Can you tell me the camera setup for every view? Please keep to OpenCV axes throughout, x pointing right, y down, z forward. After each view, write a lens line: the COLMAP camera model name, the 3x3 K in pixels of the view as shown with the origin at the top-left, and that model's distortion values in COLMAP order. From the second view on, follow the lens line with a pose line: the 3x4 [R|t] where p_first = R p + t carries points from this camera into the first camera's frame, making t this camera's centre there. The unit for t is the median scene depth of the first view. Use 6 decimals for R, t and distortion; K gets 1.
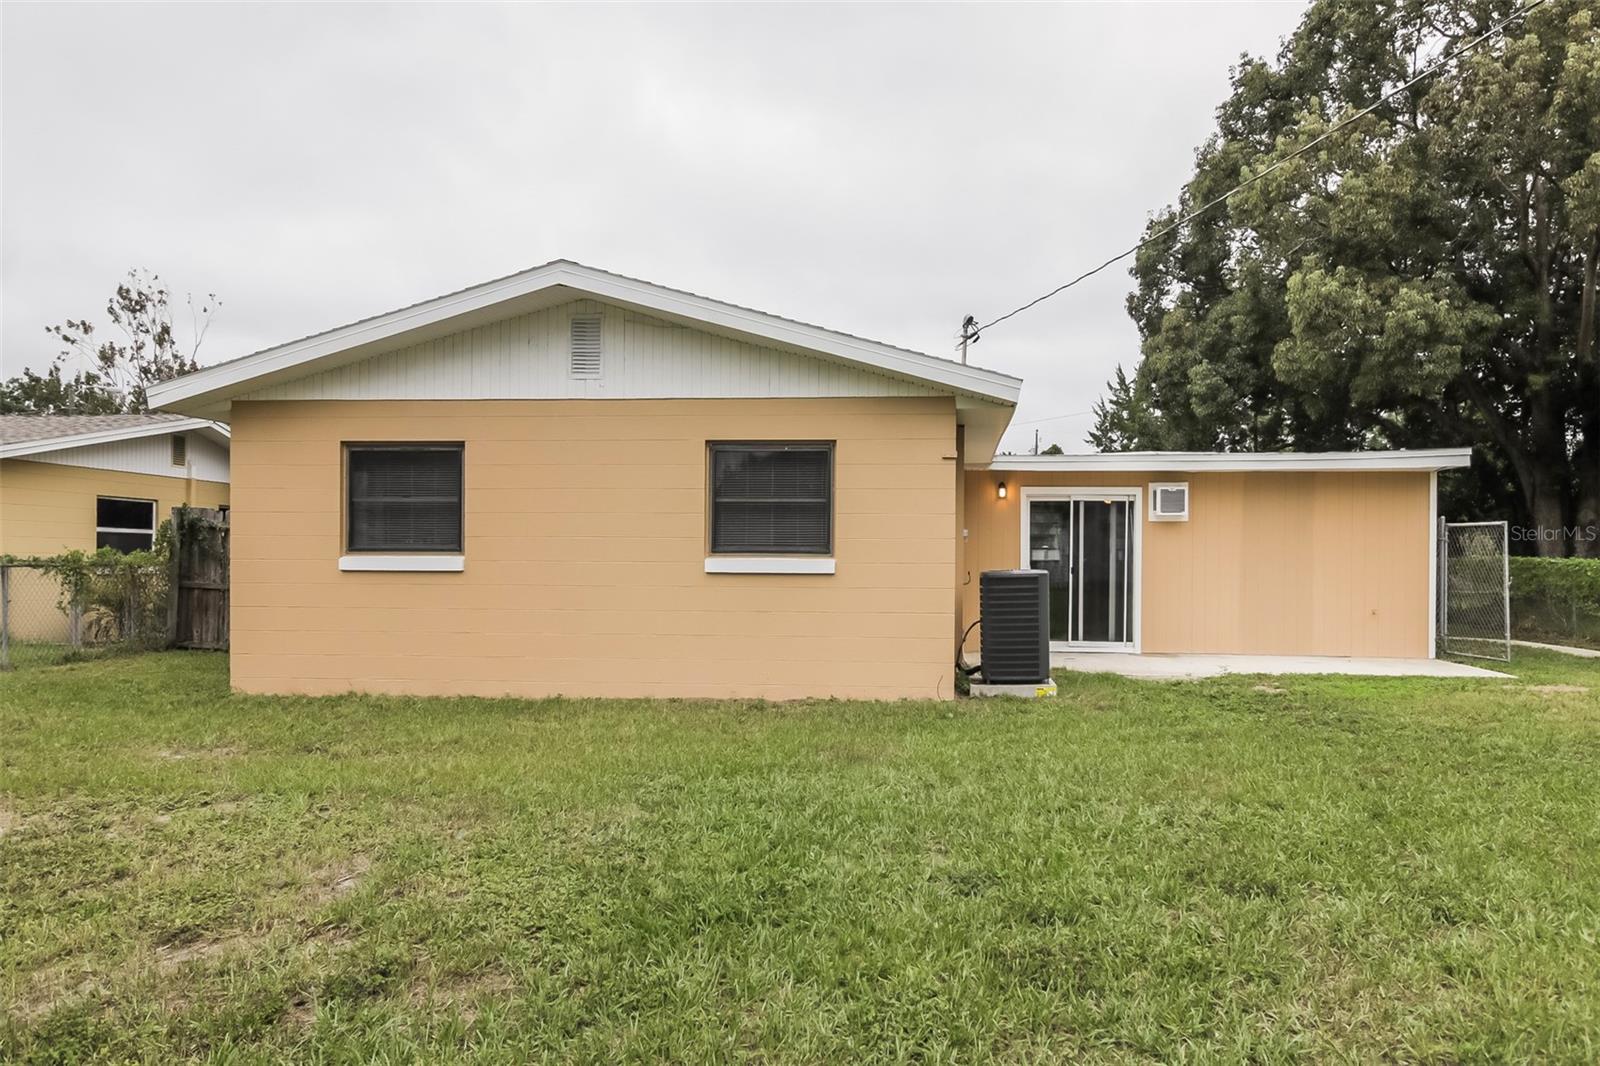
lens RADIAL K [[821.0, 0, 802.0], [0, 821.0, 561.2], [0, 0, 1]] dist [0.001029, -0.000503]
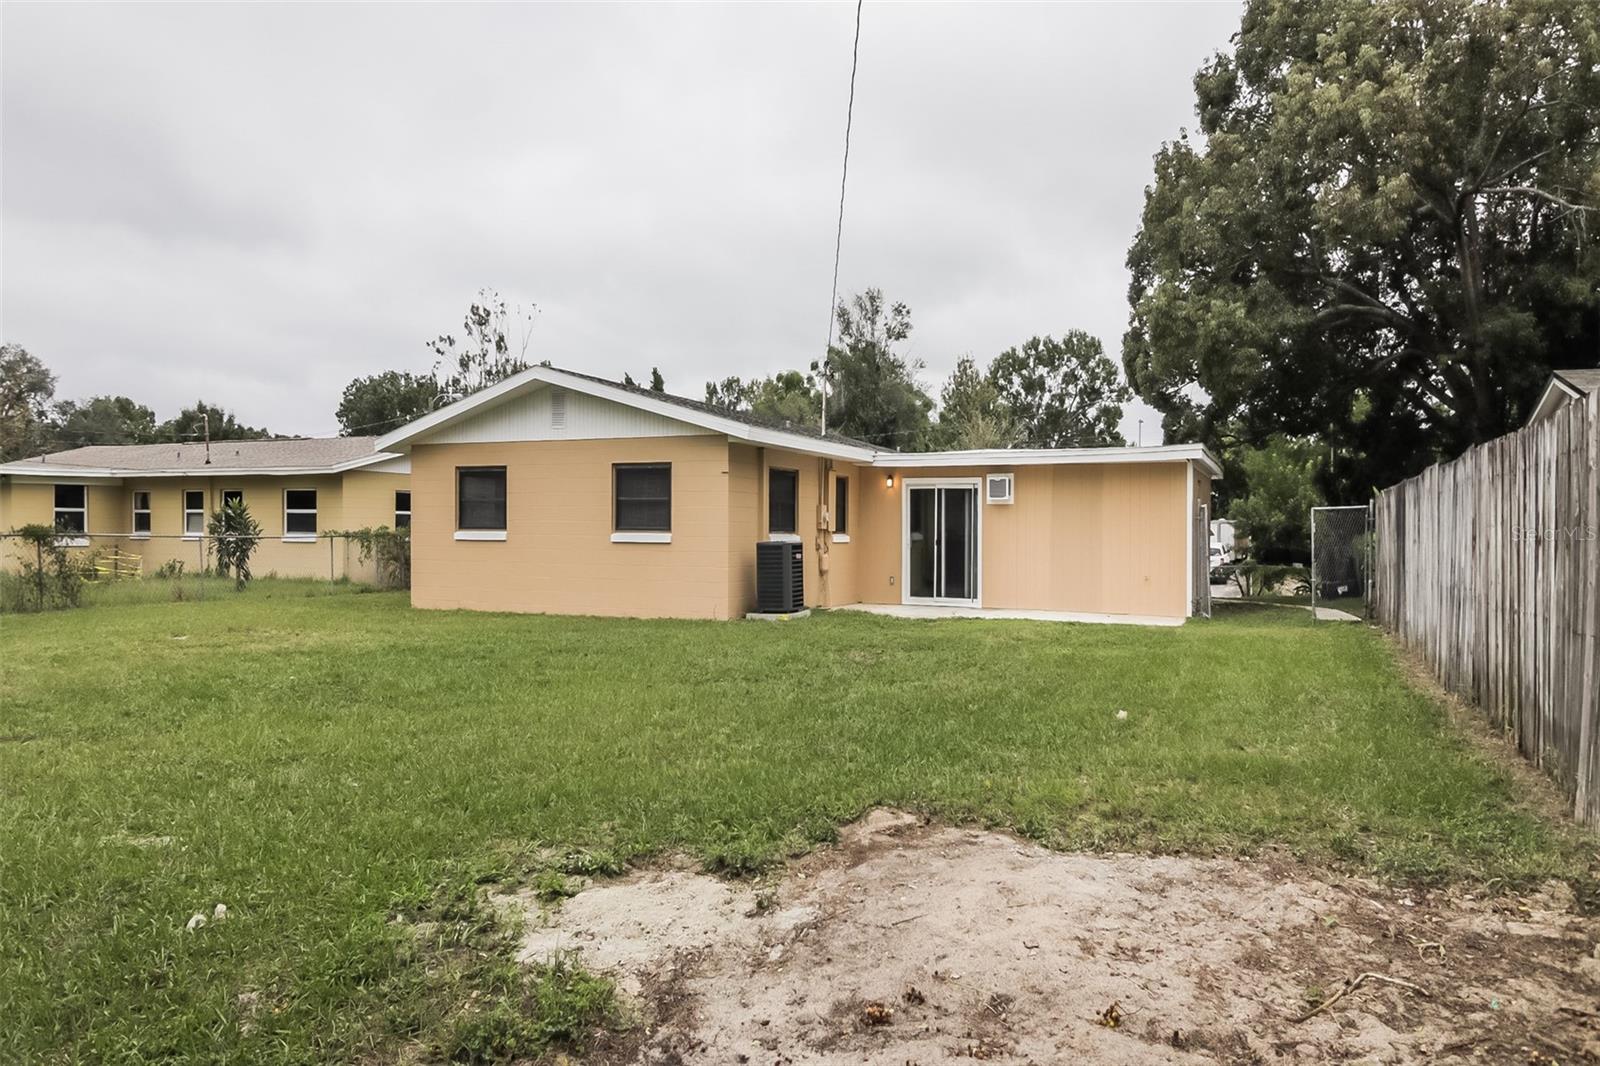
lens RADIAL K [[968.8, 0, 800.1], [0, 968.8, 529.5], [0, 0, 1]] dist [-0.009491, -0.002373]
pose [[0.918154, 0.000309, -0.396224, 0.734819], [-0.001335, 0.999996, -0.002314, -0.005298], [0.396222, 0.002654, 0.918151, -0.478819]]
